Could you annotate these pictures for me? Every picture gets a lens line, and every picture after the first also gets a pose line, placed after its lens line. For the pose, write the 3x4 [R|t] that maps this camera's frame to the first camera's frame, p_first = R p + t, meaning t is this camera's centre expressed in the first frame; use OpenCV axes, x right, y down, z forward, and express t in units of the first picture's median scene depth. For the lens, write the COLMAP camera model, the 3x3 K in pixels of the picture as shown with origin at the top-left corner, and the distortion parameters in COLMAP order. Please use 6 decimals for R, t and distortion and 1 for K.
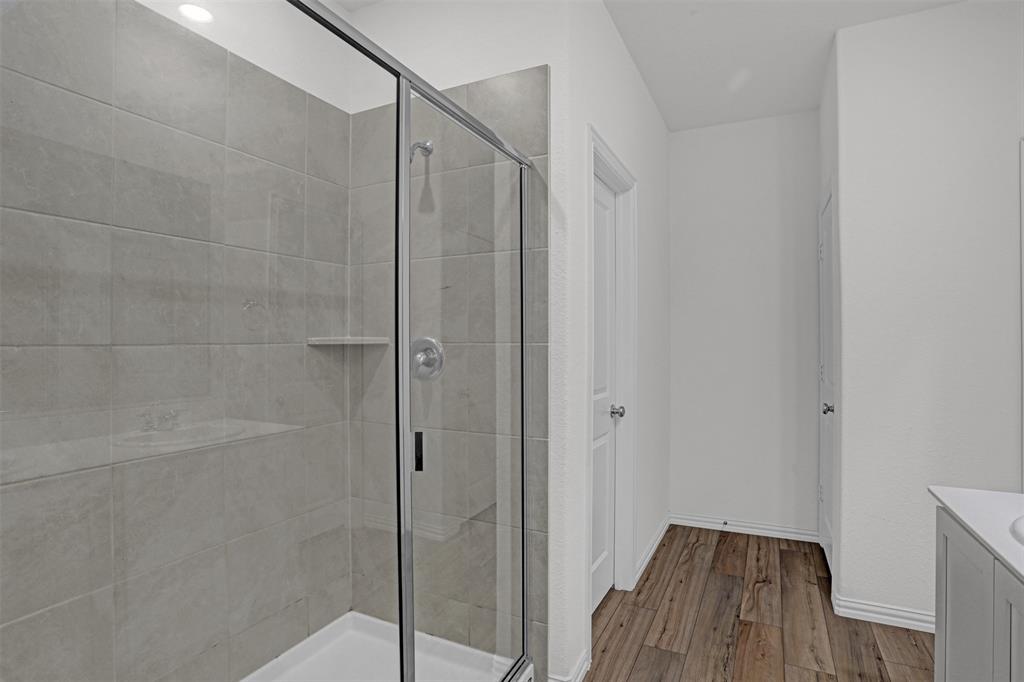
lens RADIAL K [[515.2, 0, 516.8], [0, 515.2, 336.3], [0, 0, 1]] dist [-0.065091, 0.024686]
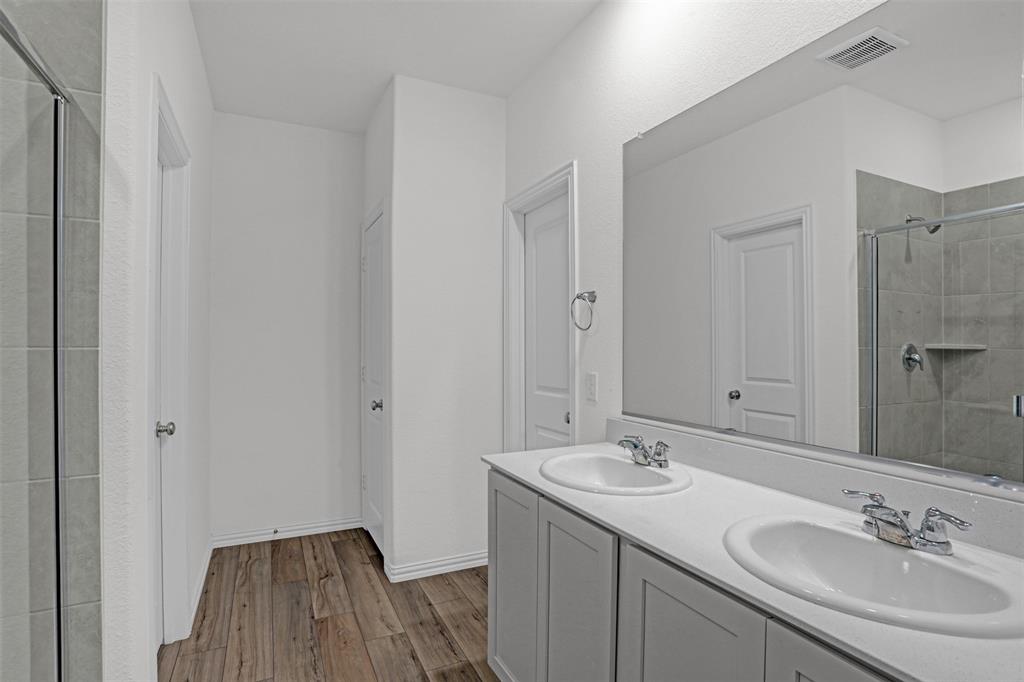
lens RADIAL K [[515.2, 0, 522.8], [0, 515.2, 342.9], [0, 0, 1]] dist [-0.065091, 0.024686]
pose [[0.602169, 0.006152, 0.798345, -0.130678], [-0.010614, 0.999944, 0.000300, 0.000159], [-0.798298, -0.008654, 0.602200, 0.064442]]
